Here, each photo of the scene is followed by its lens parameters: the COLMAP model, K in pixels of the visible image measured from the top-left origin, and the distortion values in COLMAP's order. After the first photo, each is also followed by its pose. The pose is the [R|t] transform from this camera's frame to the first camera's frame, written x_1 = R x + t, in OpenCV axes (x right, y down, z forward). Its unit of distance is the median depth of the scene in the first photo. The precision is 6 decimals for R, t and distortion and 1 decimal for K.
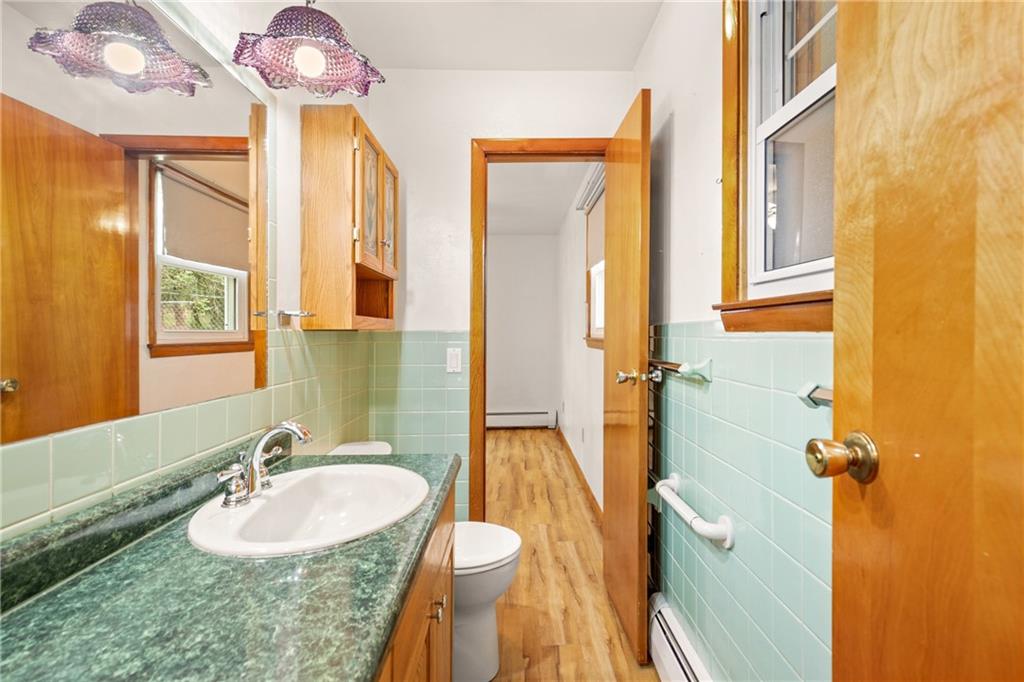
lens RADIAL K [[482.8, 0, 511.7], [0, 482.8, 338.7], [0, 0, 1]] dist [-0.029639, 0.003504]
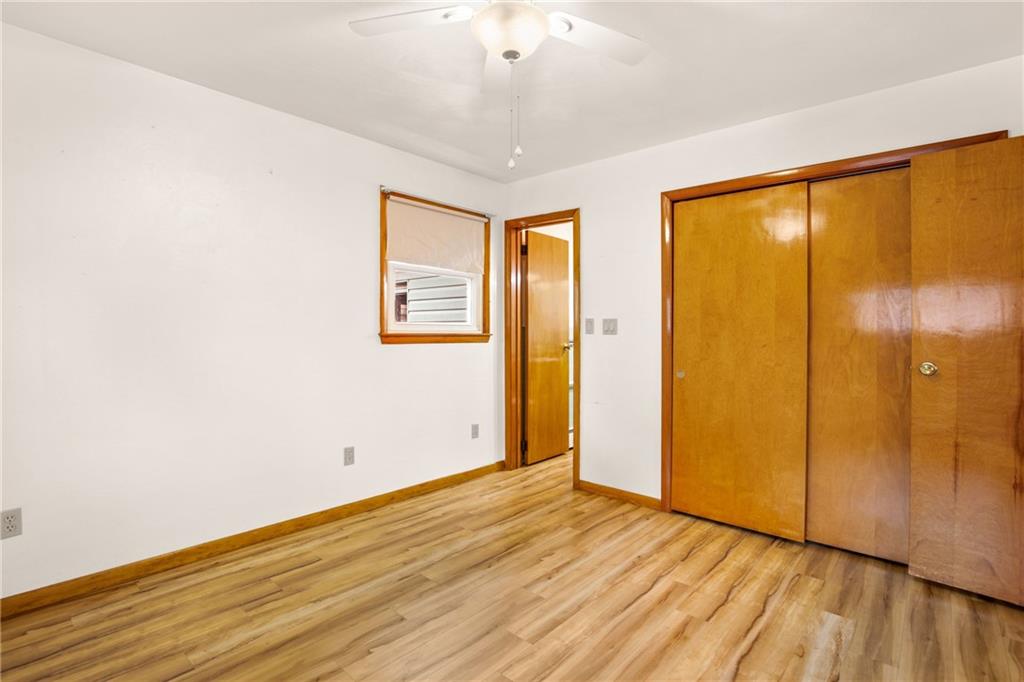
lens RADIAL K [[482.8, 0, 511.1], [0, 482.8, 337.3], [0, 0, 1]] dist [-0.029639, 0.003504]
pose [[-0.732664, -0.008405, 0.680539, -0.740805], [0.003367, 0.999867, 0.015974, -0.011397], [-0.680582, 0.013994, -0.732538, 1.748426]]
